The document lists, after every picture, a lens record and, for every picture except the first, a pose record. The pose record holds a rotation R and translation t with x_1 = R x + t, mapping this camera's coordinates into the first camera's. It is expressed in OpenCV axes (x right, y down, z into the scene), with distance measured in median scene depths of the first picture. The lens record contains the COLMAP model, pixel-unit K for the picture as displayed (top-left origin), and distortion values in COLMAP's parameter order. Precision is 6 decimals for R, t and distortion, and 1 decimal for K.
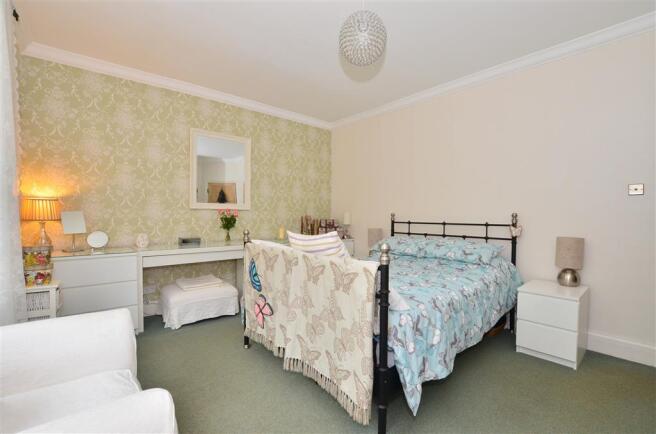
lens RADIAL K [[307.5, 0, 328.0], [0, 307.5, 217.0], [0, 0, 1]] dist [-0.001636, -0.000433]
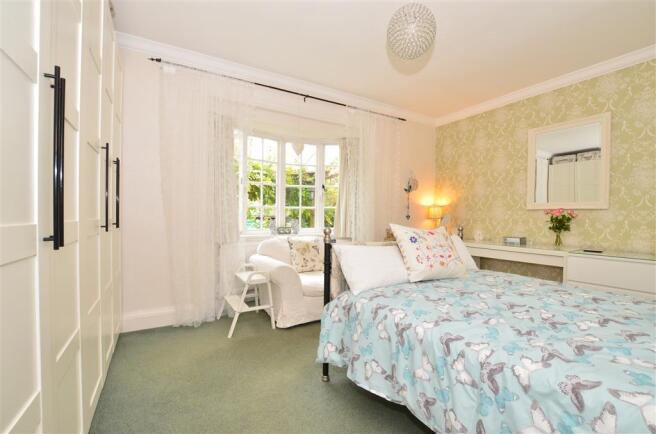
lens RADIAL K [[292.3, 0, 328.6], [0, 292.3, 220.2], [0, 0, 1]] dist [-0.021921, 0.000029]
pose [[-0.175423, 0.008255, -0.984459, 0.614574], [-0.009762, 0.999901, 0.010124, 0.005148], [0.984445, 0.011386, -0.175325, 0.521397]]
